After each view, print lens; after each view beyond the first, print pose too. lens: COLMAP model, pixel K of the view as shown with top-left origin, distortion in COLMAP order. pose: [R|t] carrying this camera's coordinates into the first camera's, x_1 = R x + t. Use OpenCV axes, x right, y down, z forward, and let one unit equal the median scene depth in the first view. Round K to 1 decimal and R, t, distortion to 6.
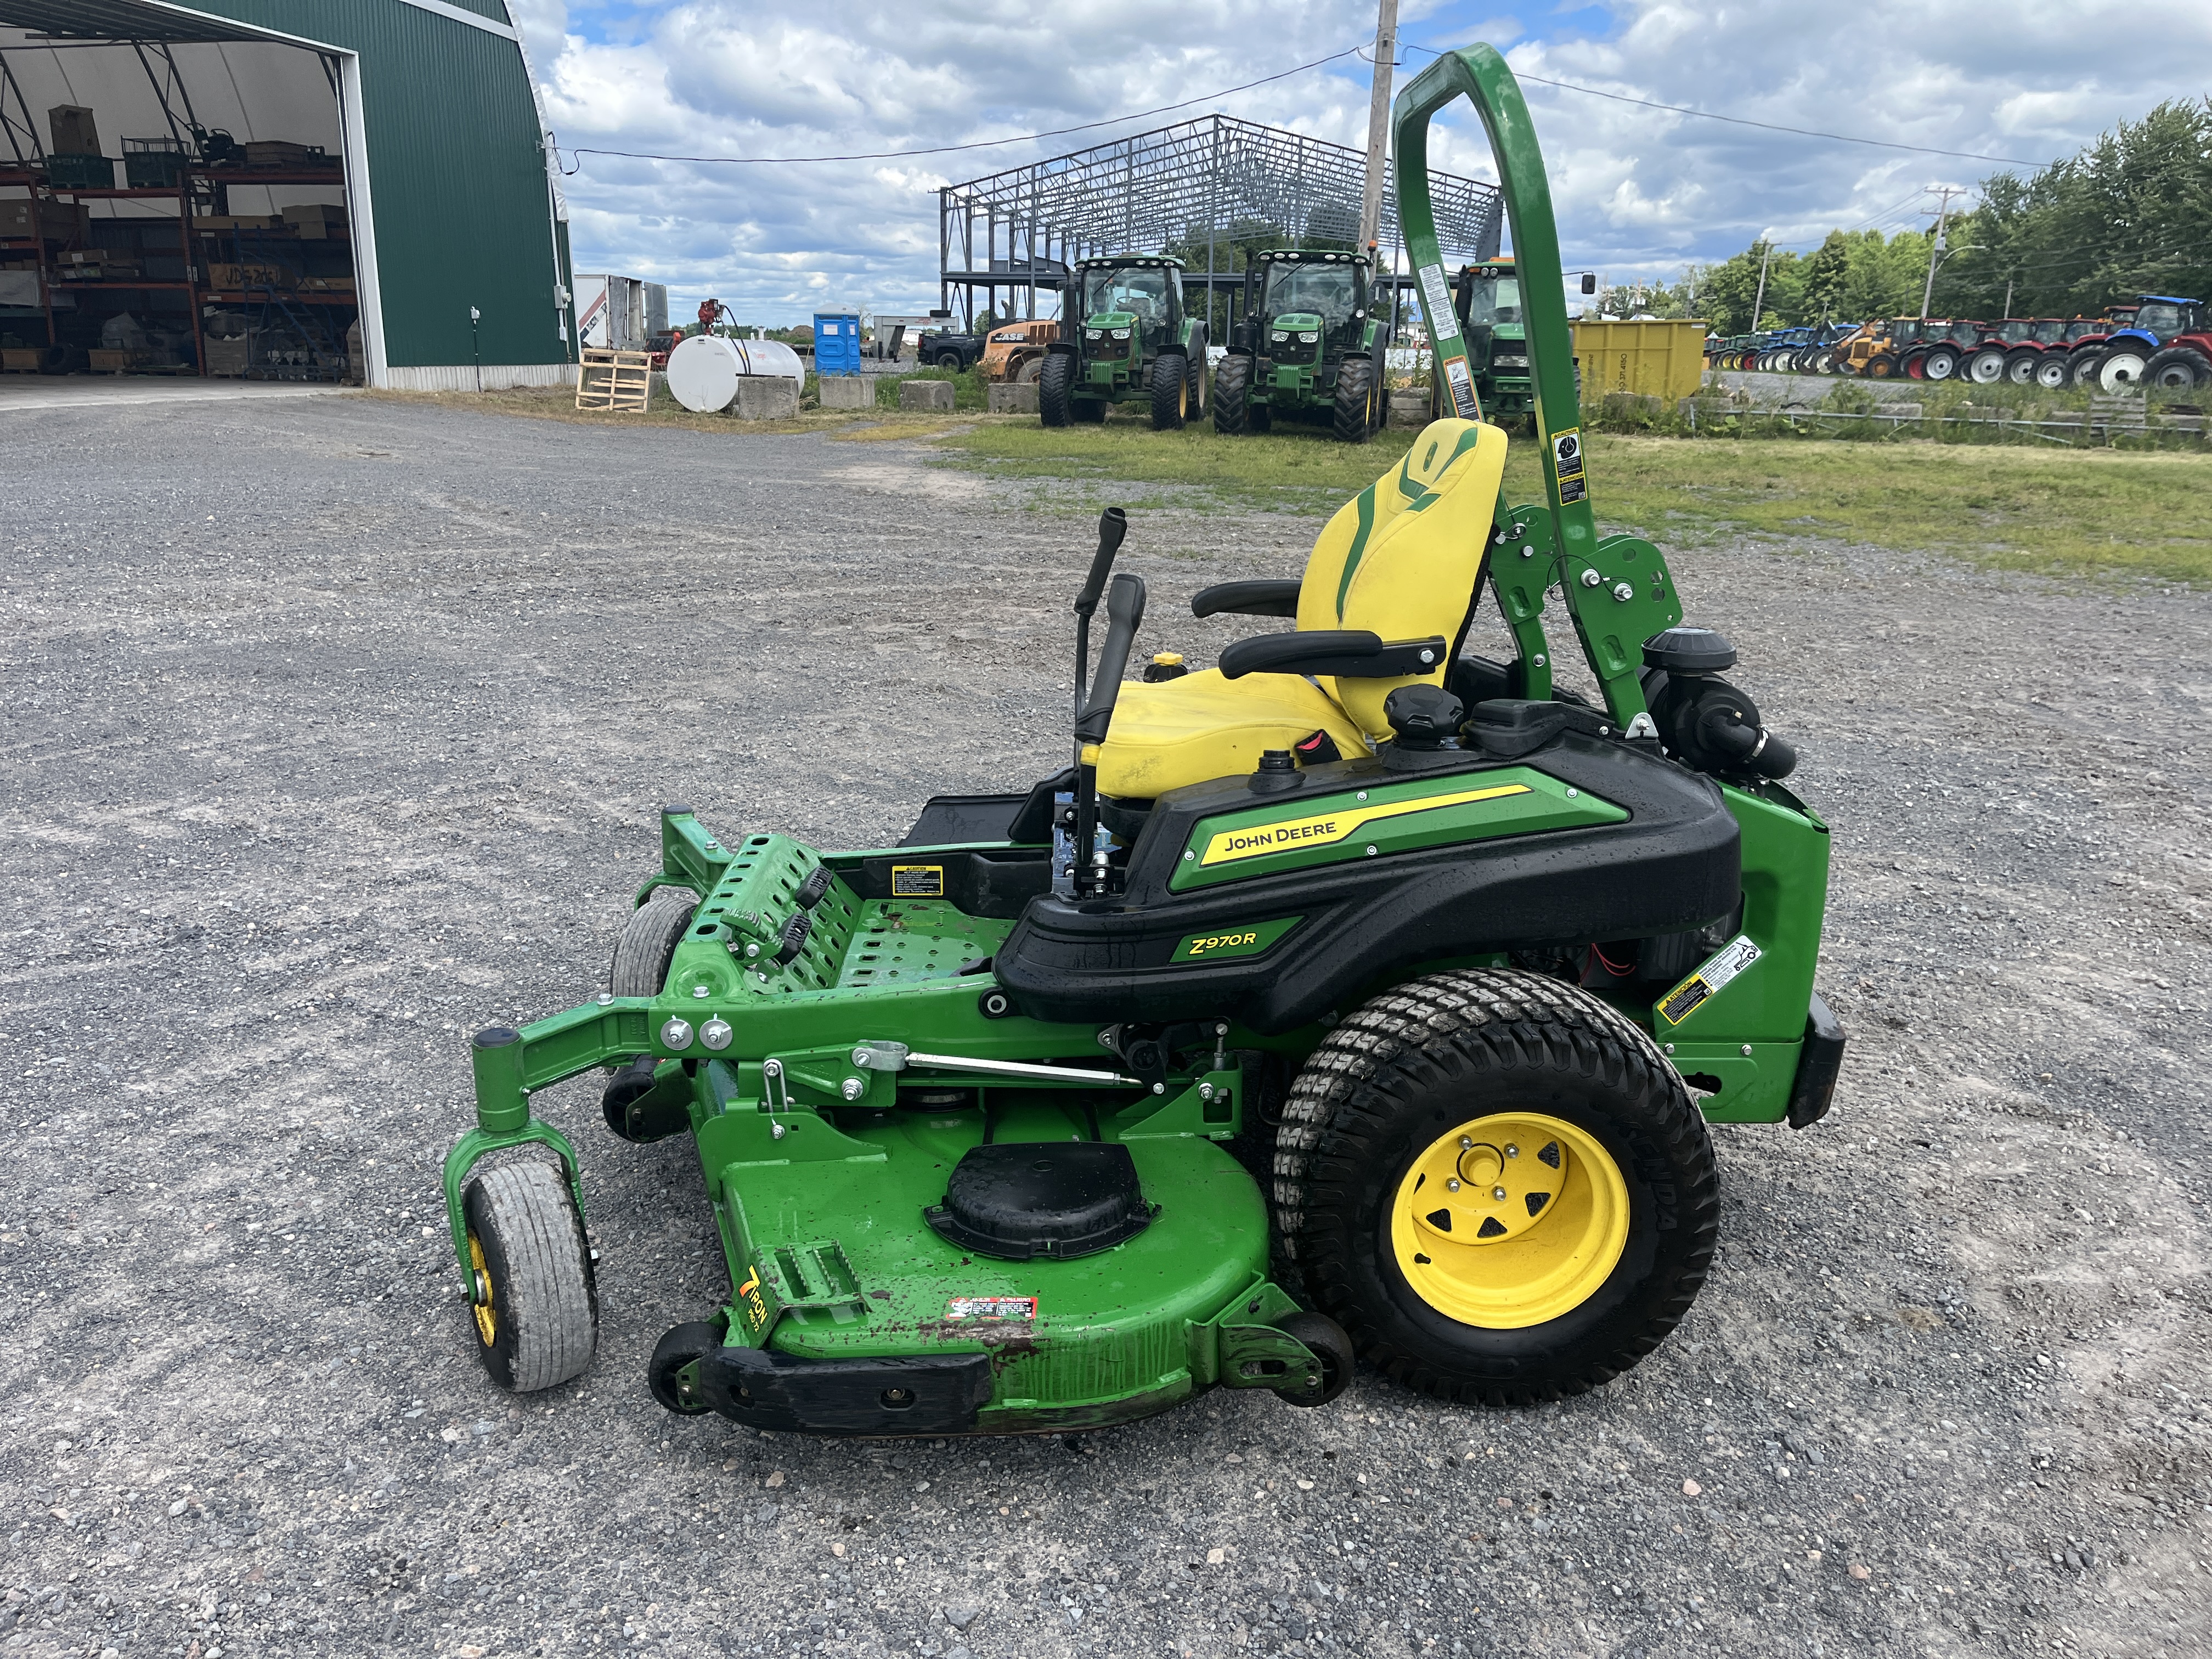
lens RADIAL K [[1697.8, 0, 1078.7], [0, 1697.8, 821.9], [0, 0, 1]] dist [0.071189, -0.100426]
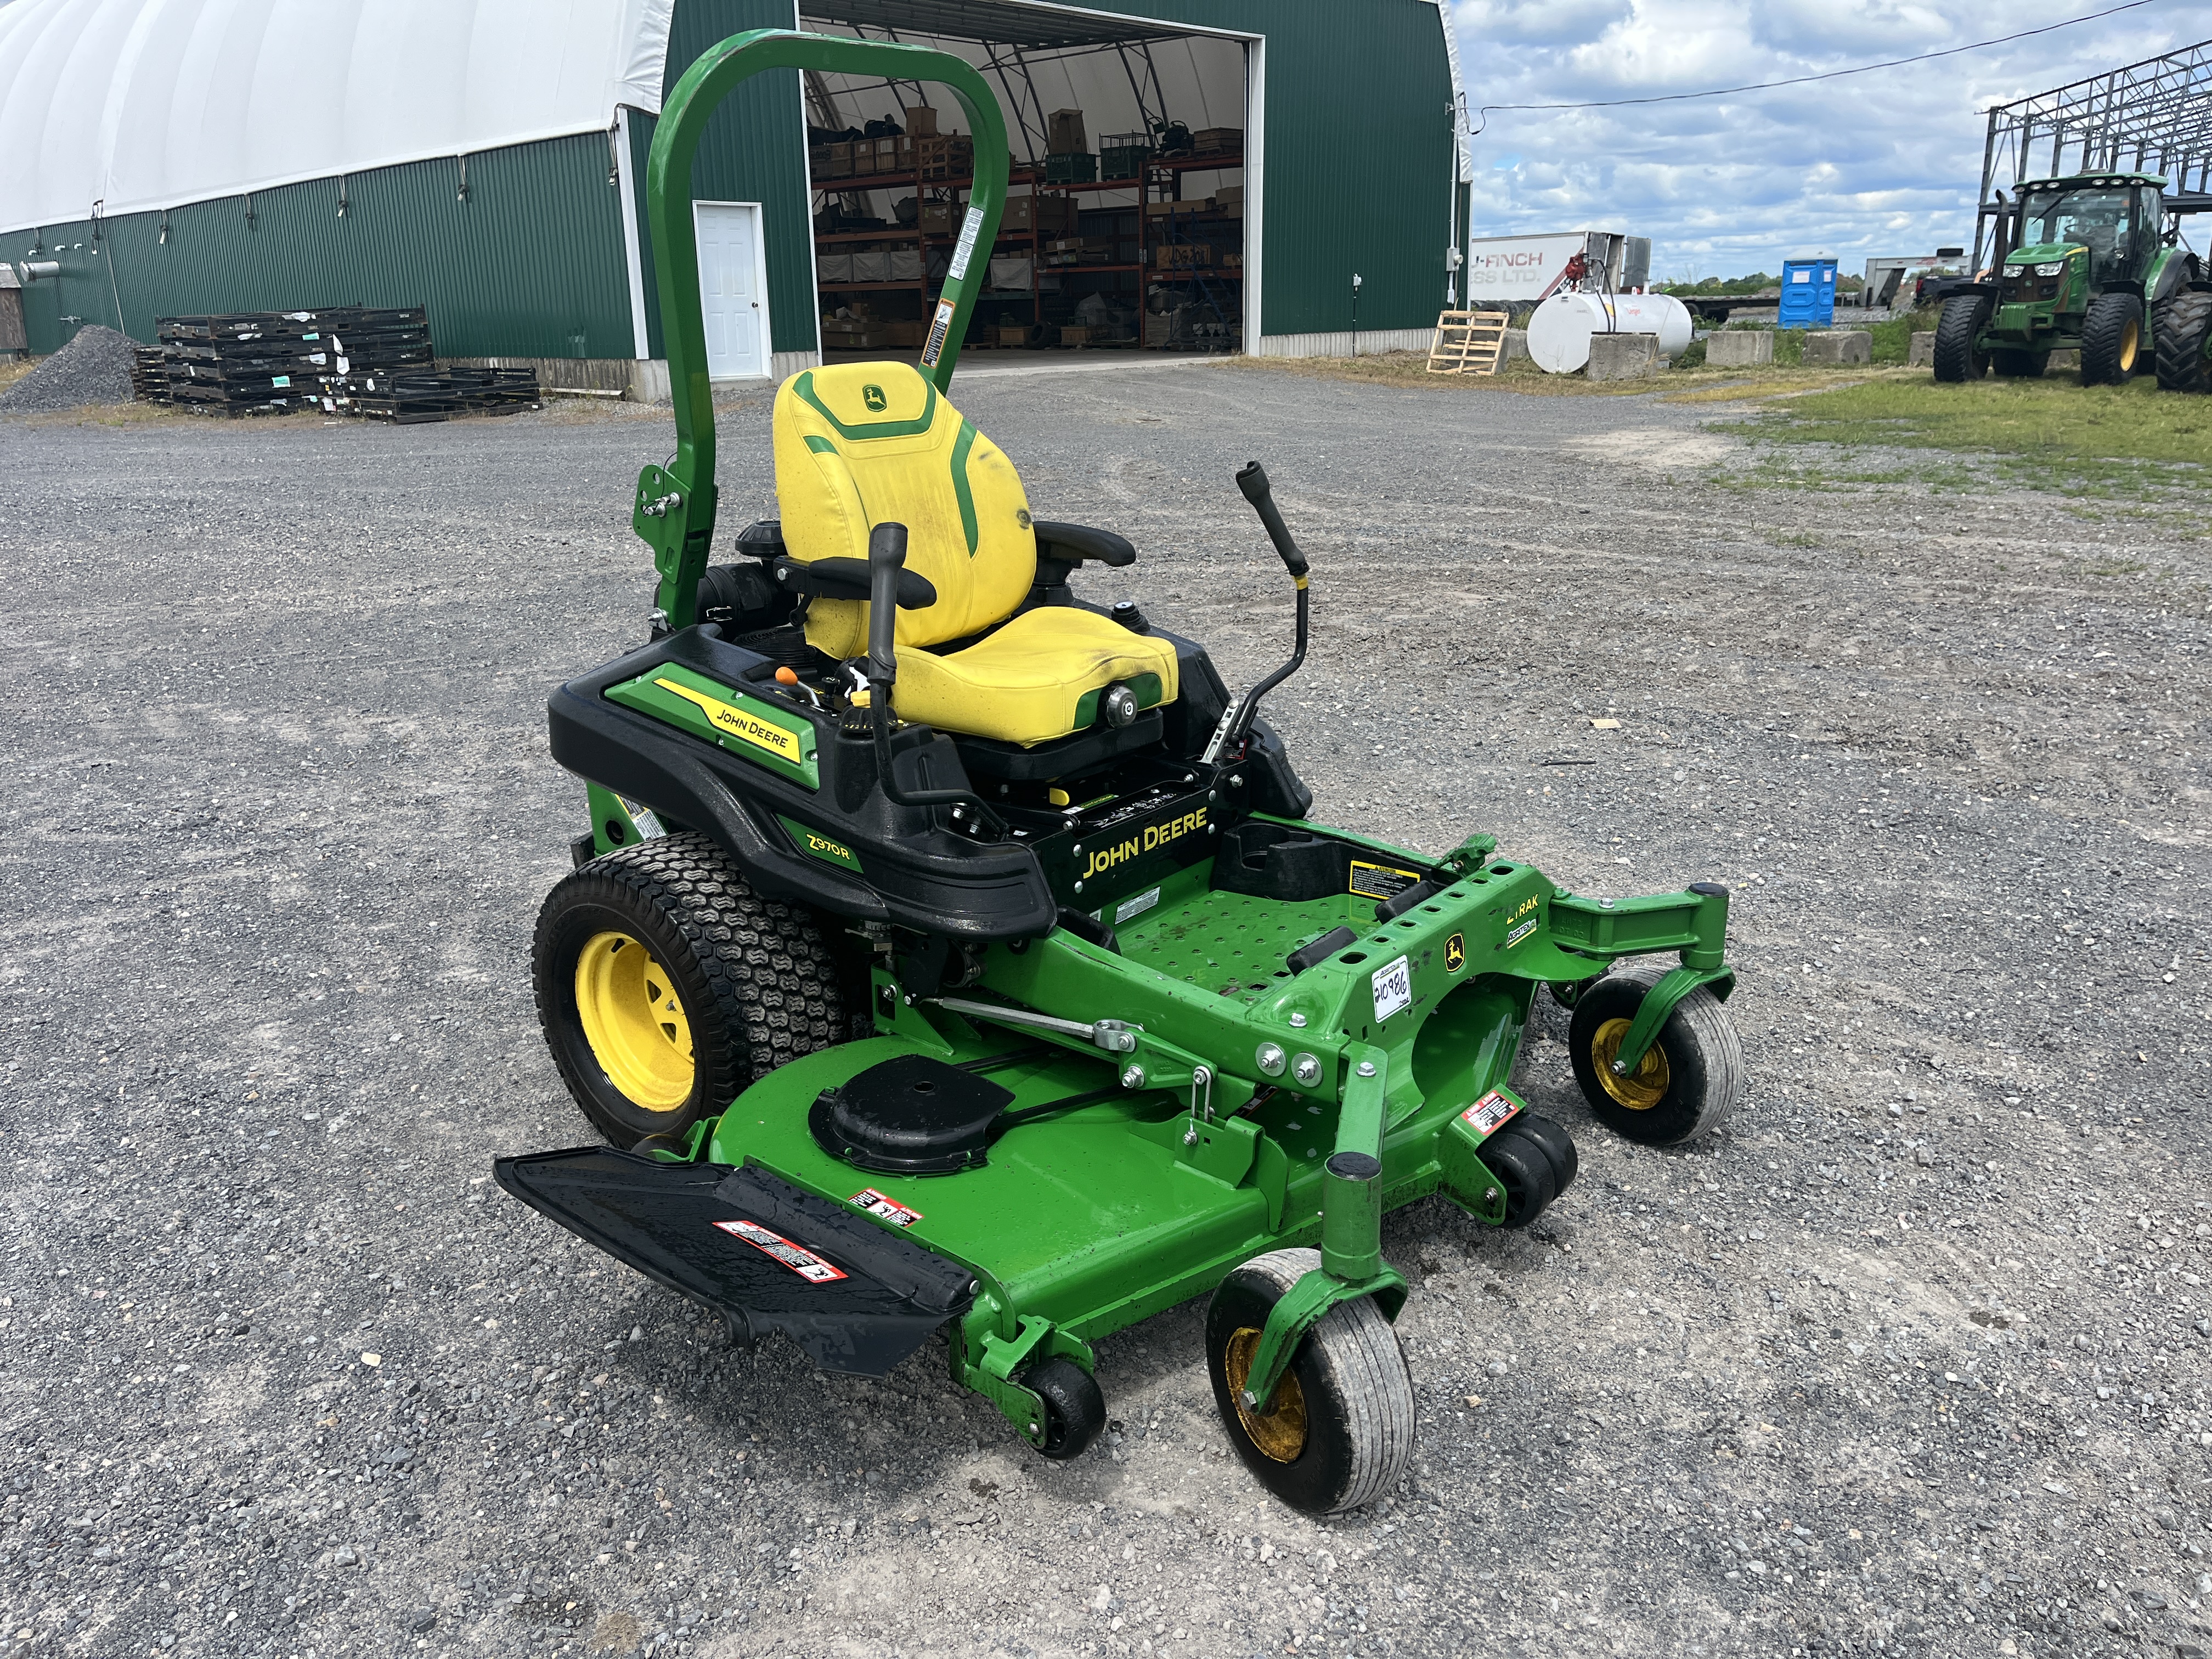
lens RADIAL K [[1697.8, 0, 1092.6], [0, 1697.8, 834.3], [0, 0, 1]] dist [0.071189, -0.100426]
pose [[0.835576, 0.133425, -0.532927, 0.109497], [-0.118234, 0.991002, 0.062732, -0.012227], [0.536502, 0.010592, 0.843833, 0.050449]]
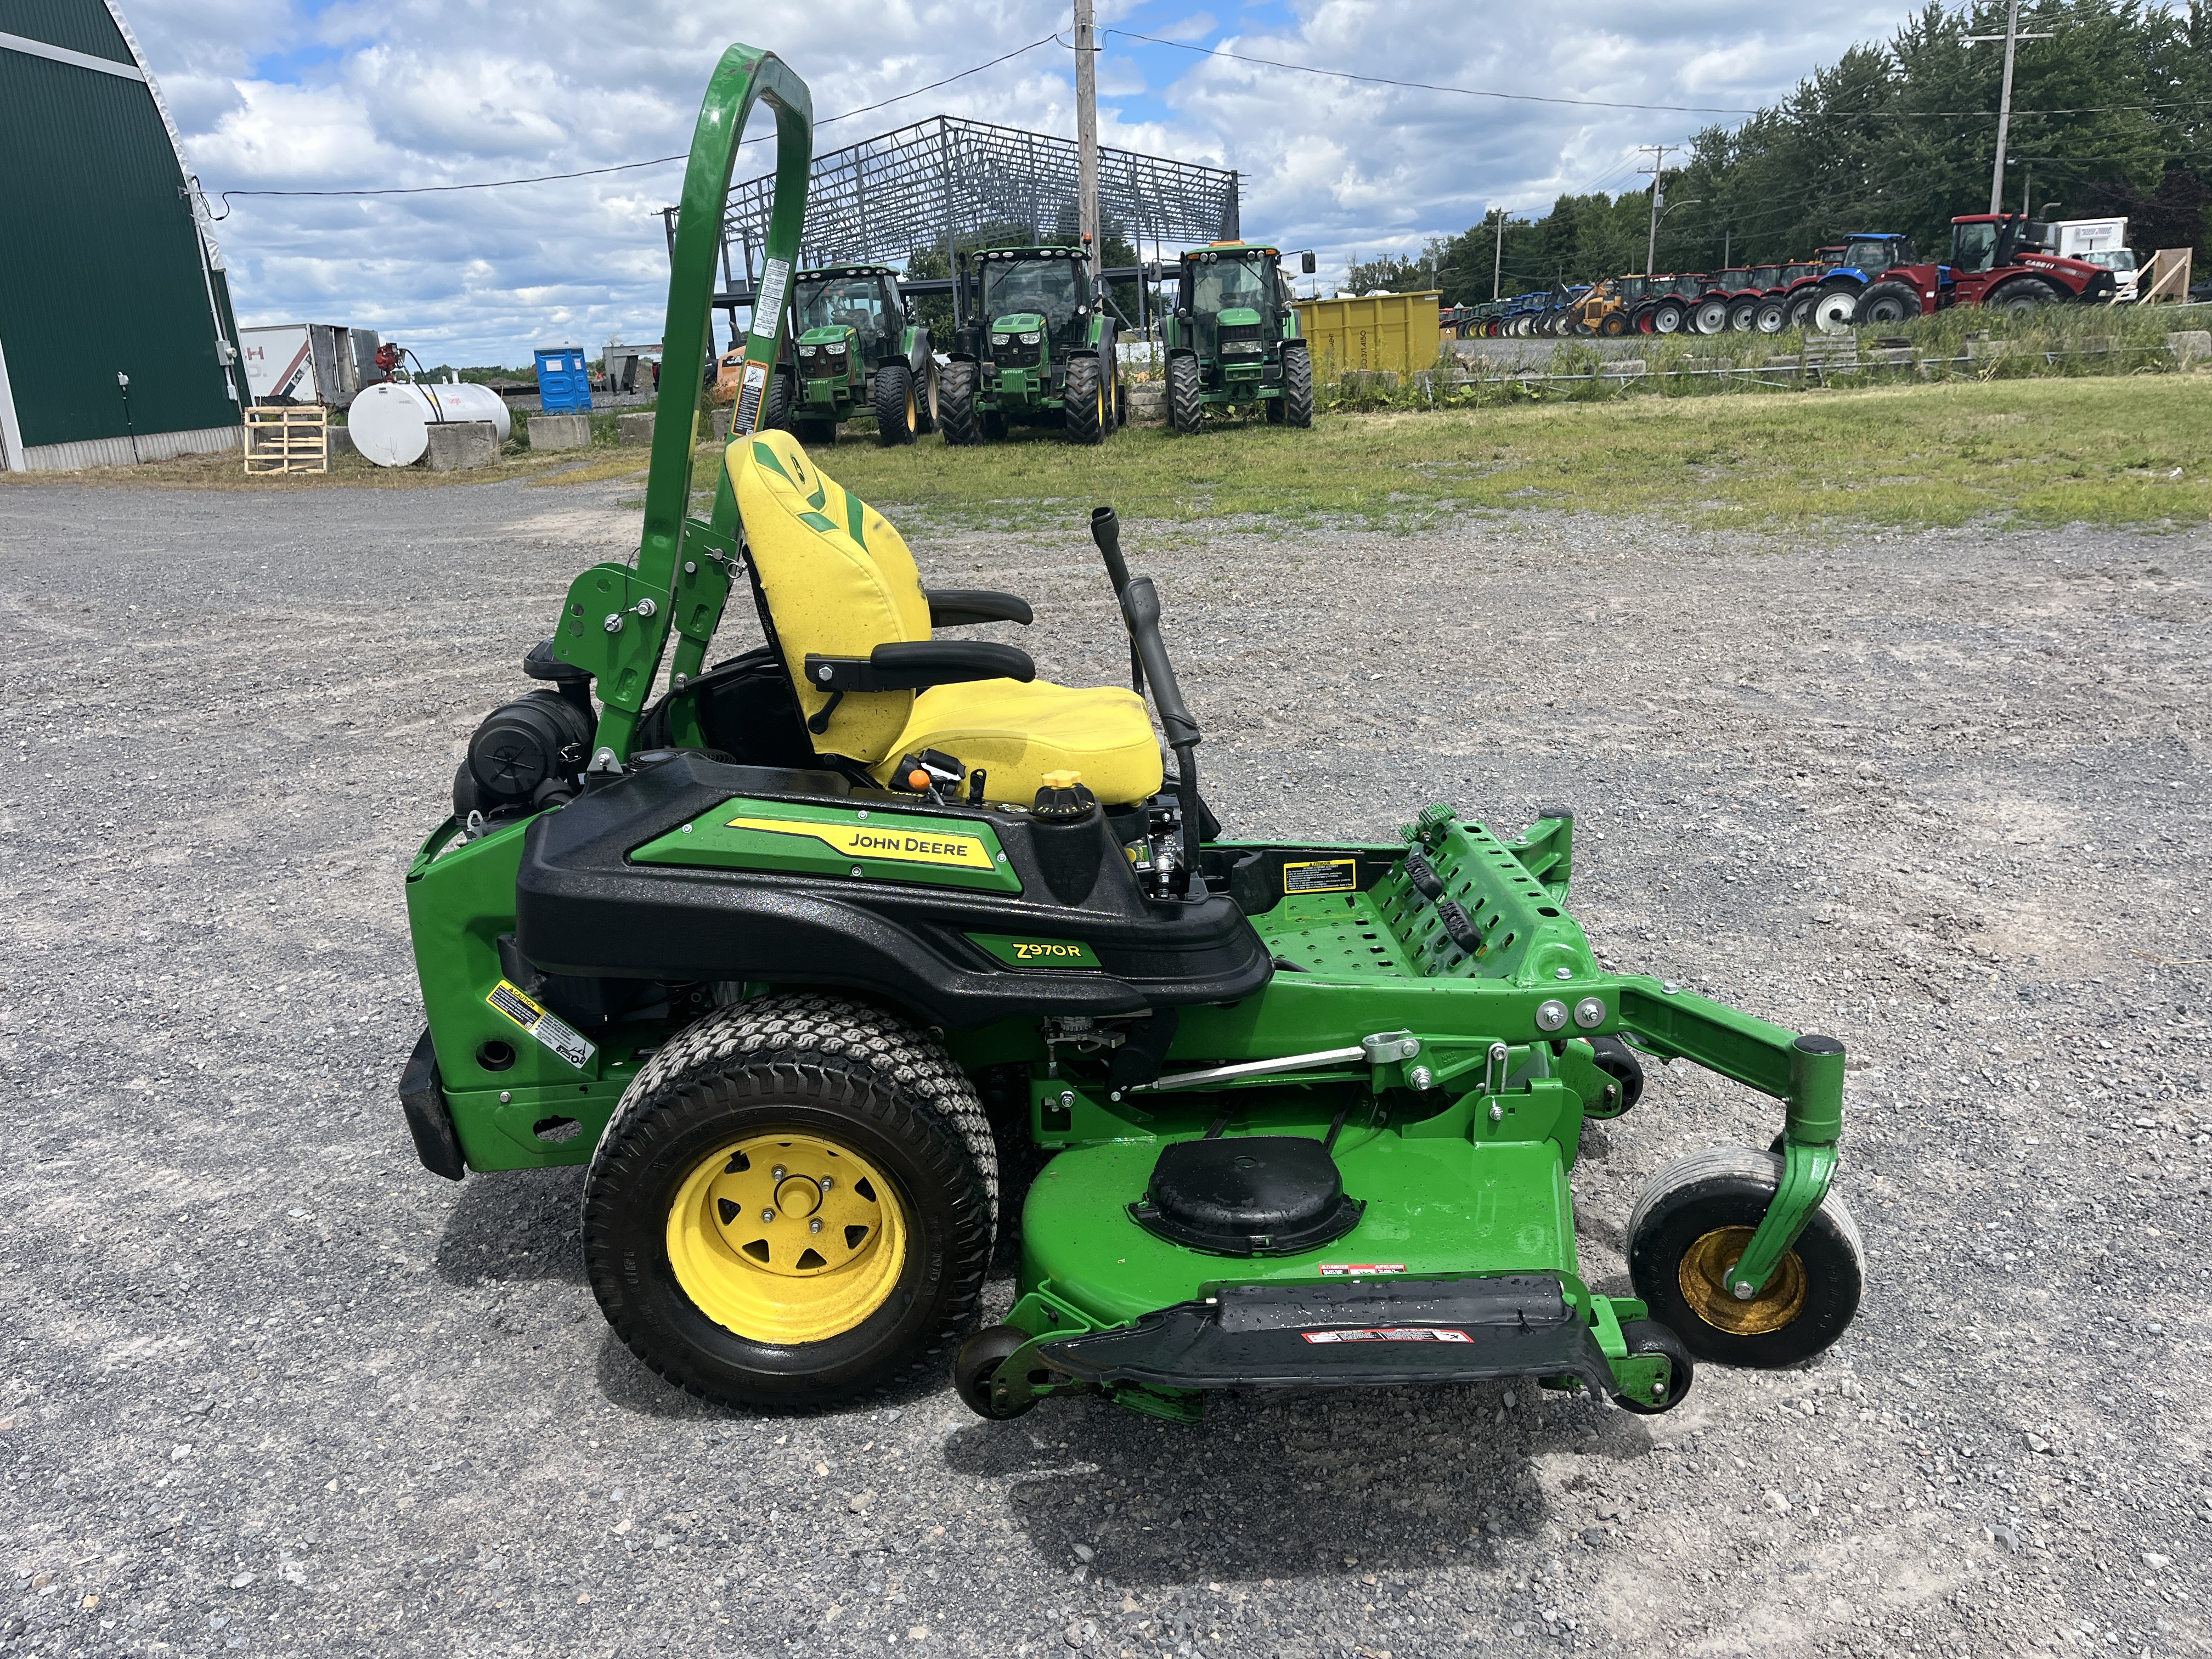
lens RADIAL K [[1697.8, 0, 1096.4], [0, 1697.8, 848.7], [0, 0, 1]] dist [0.071189, -0.100426]
pose [[0.987684, -0.108771, 0.112470, 0.028336], [0.107514, 0.994055, 0.017197, -0.009741], [-0.113671, -0.004893, 0.993506, 0.035804]]
